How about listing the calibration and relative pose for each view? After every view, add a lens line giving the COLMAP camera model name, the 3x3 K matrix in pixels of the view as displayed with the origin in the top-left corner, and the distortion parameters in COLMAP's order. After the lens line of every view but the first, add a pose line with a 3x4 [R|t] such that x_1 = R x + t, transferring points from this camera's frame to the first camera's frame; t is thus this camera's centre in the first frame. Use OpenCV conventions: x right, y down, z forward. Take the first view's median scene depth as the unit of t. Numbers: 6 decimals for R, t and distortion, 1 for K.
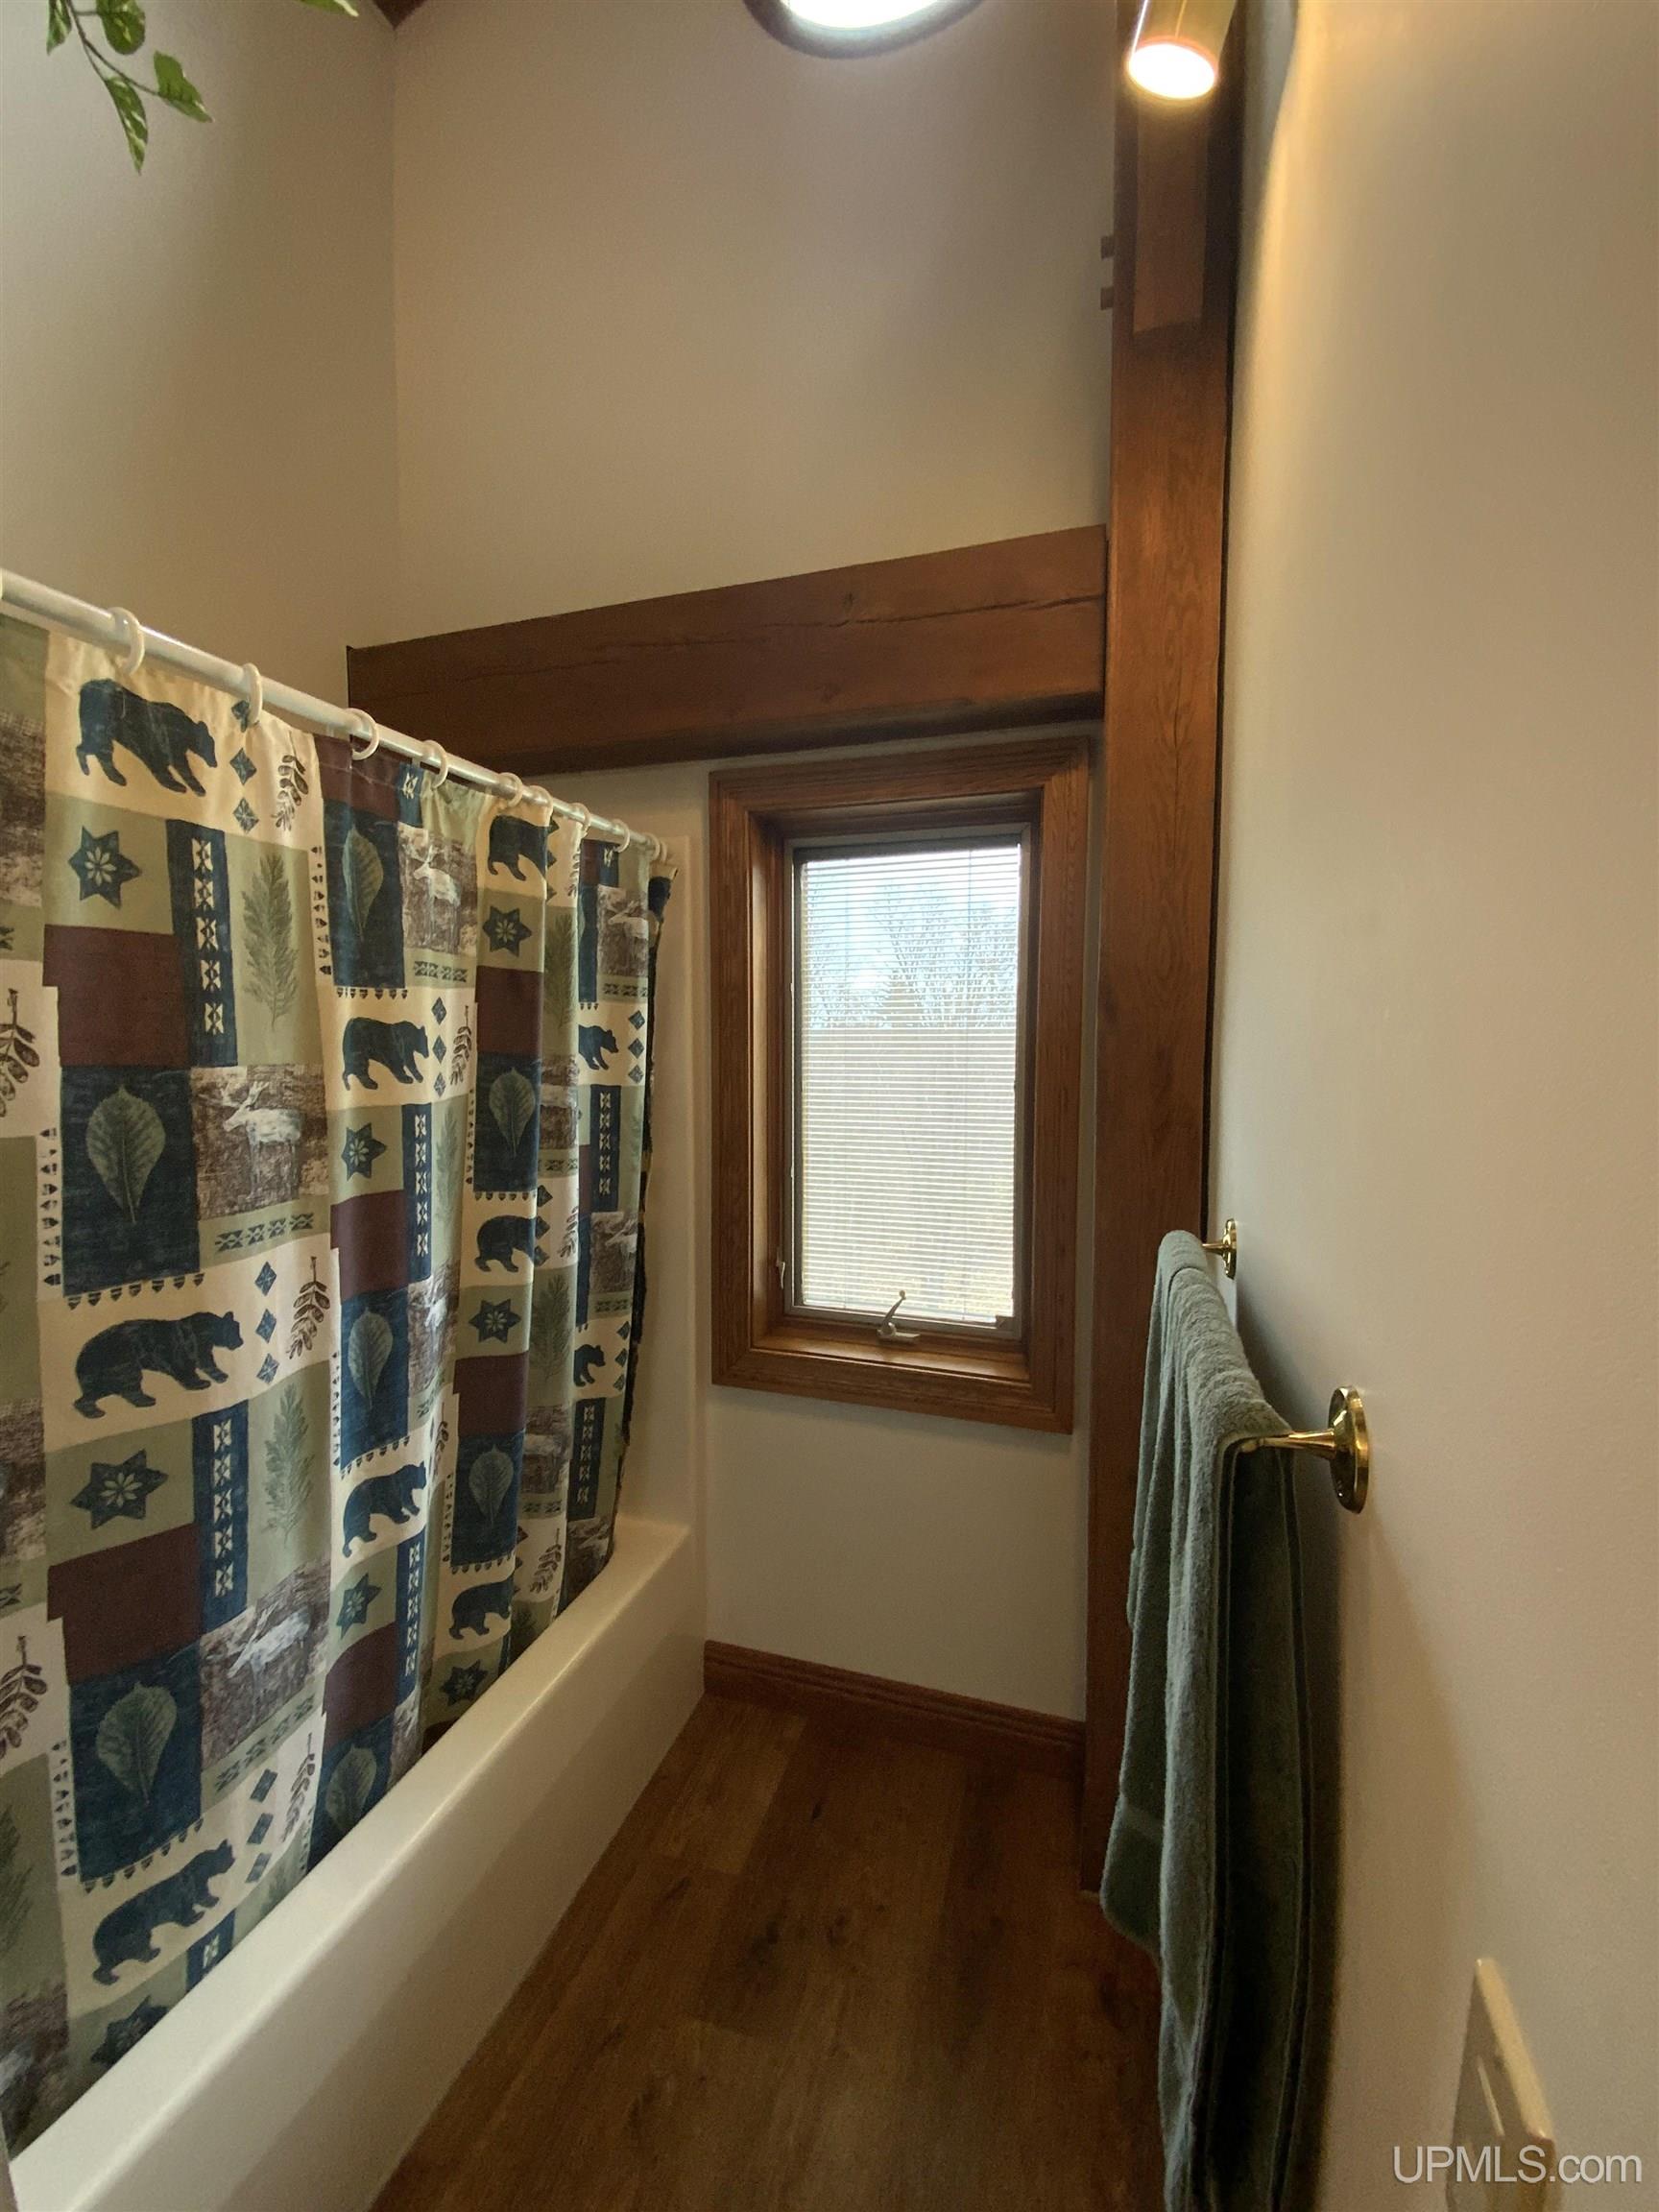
lens RADIAL K [[899.2, 0, 821.7], [0, 899.2, 1103.2], [0, 0, 1]] dist [0.034085, -0.025112]
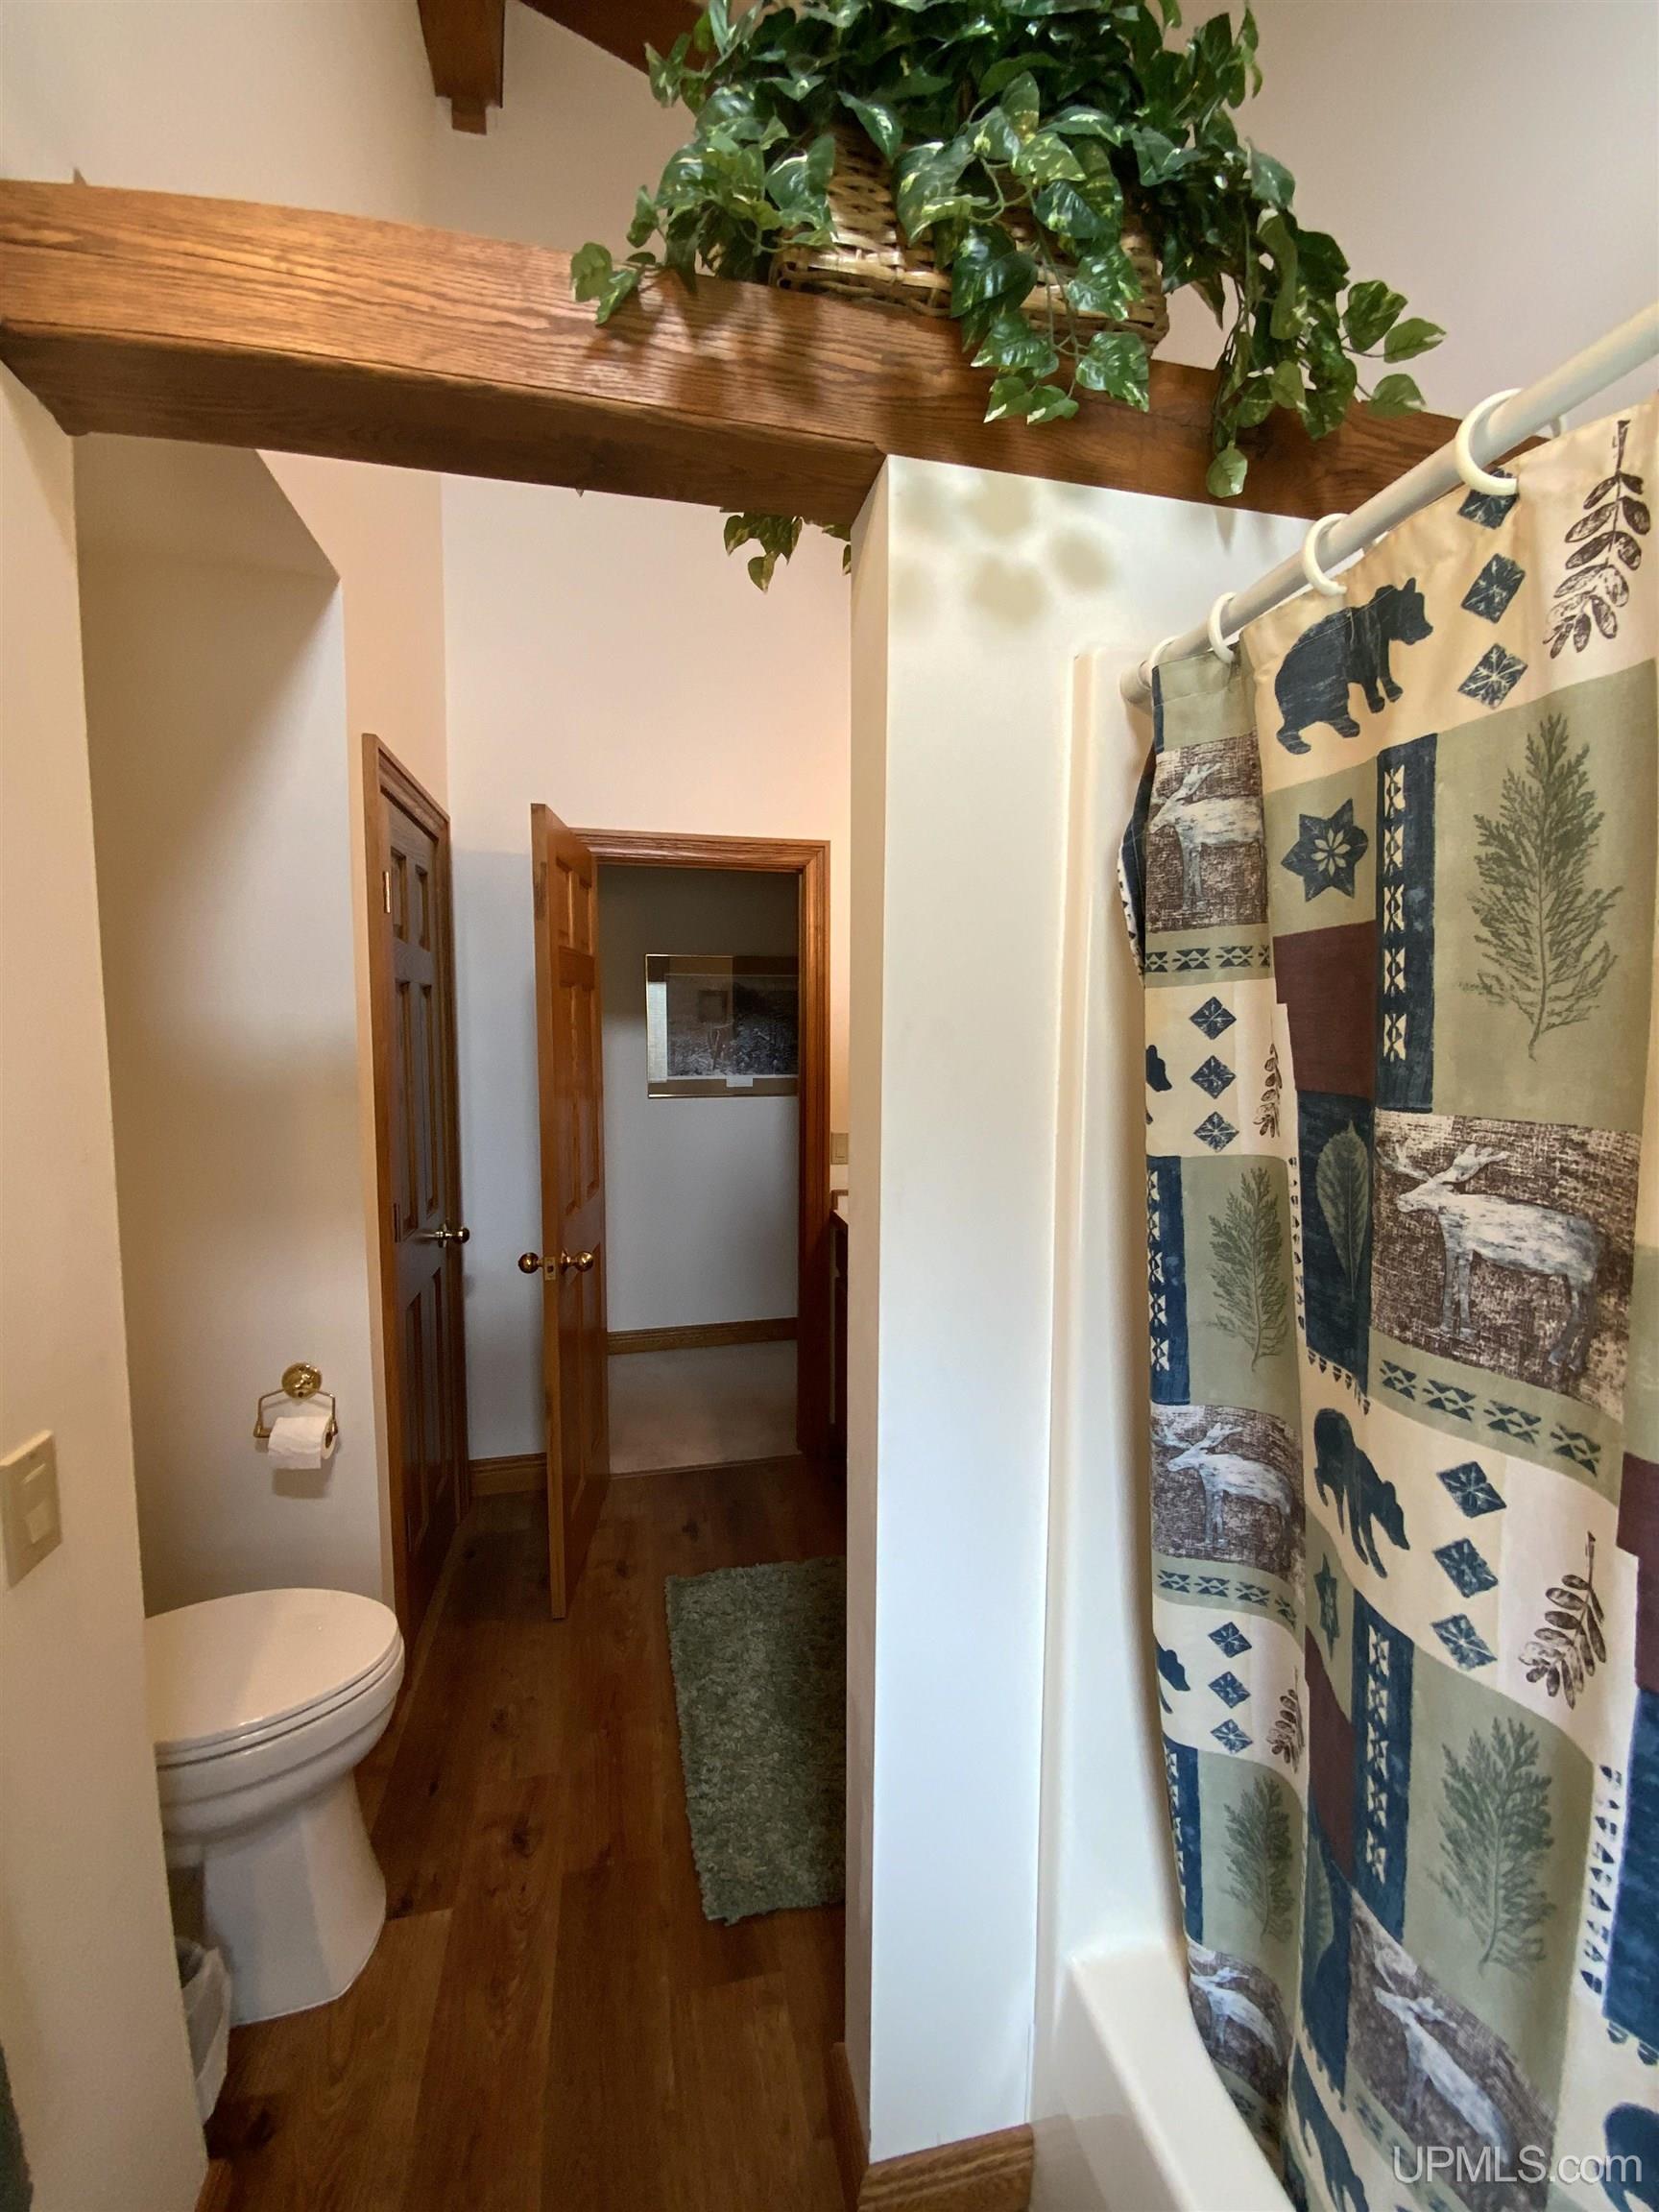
lens RADIAL K [[899.2, 0, 821.7], [0, 899.2, 1103.2], [0, 0, 1]] dist [0.034085, -0.025112]
pose [[-0.865270, 0.045714, -0.499217, 0.019264], [-0.032633, 0.988585, 0.147088, -0.124299], [0.500242, 0.143562, -0.853901, 1.310631]]
